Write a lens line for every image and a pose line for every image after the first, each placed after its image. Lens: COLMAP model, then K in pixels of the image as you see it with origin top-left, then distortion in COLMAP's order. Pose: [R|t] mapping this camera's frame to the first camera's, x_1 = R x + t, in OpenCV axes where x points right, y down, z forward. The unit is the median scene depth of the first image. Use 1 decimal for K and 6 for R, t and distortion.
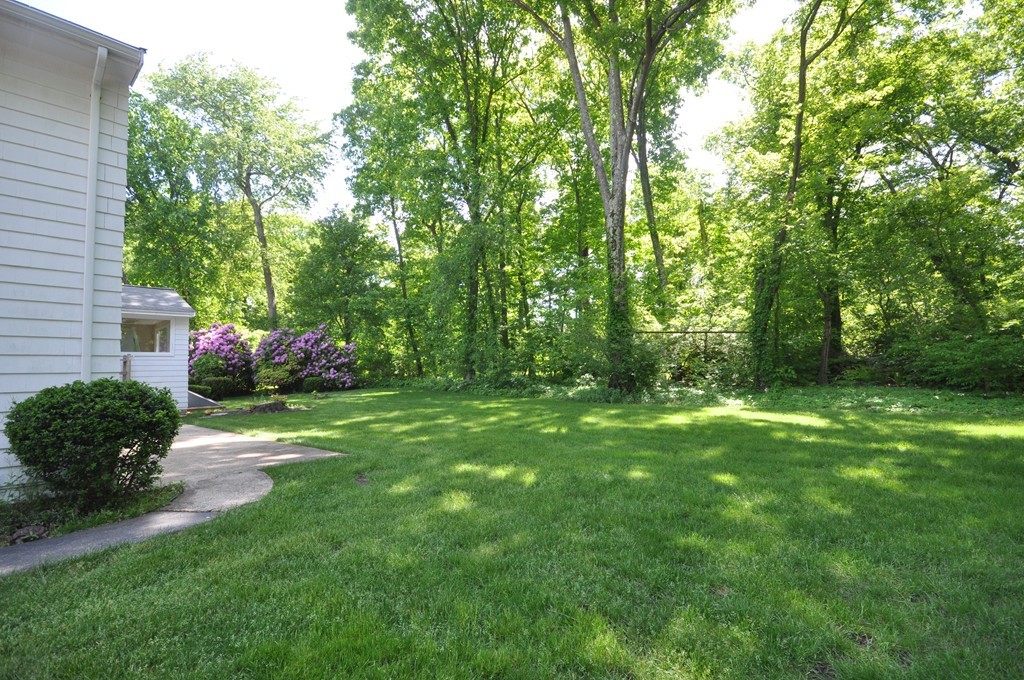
lens RADIAL K [[447.9, 0, 511.4], [0, 447.9, 344.7], [0, 0, 1]] dist [0.002300, 0.000294]
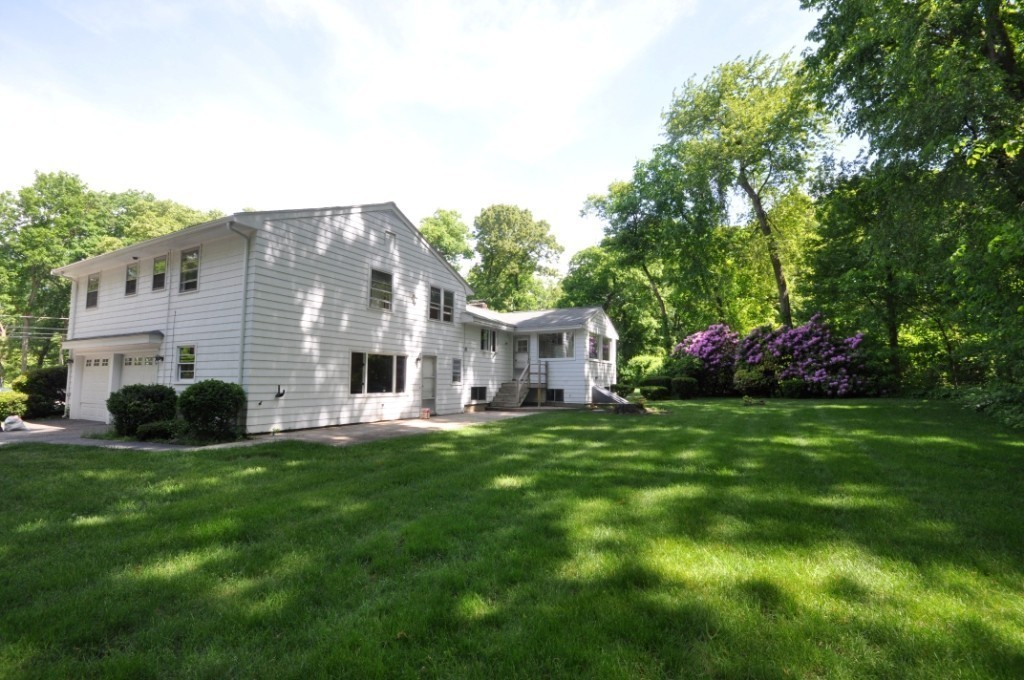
lens RADIAL K [[447.9, 0, 511.4], [0, 447.9, 344.7], [0, 0, 1]] dist [0.002300, 0.000294]
pose [[0.175310, -0.050487, -0.983218, 0.293450], [0.053058, 0.997717, -0.041771, 0.015239], [0.983083, -0.044844, 0.177588, 0.355334]]
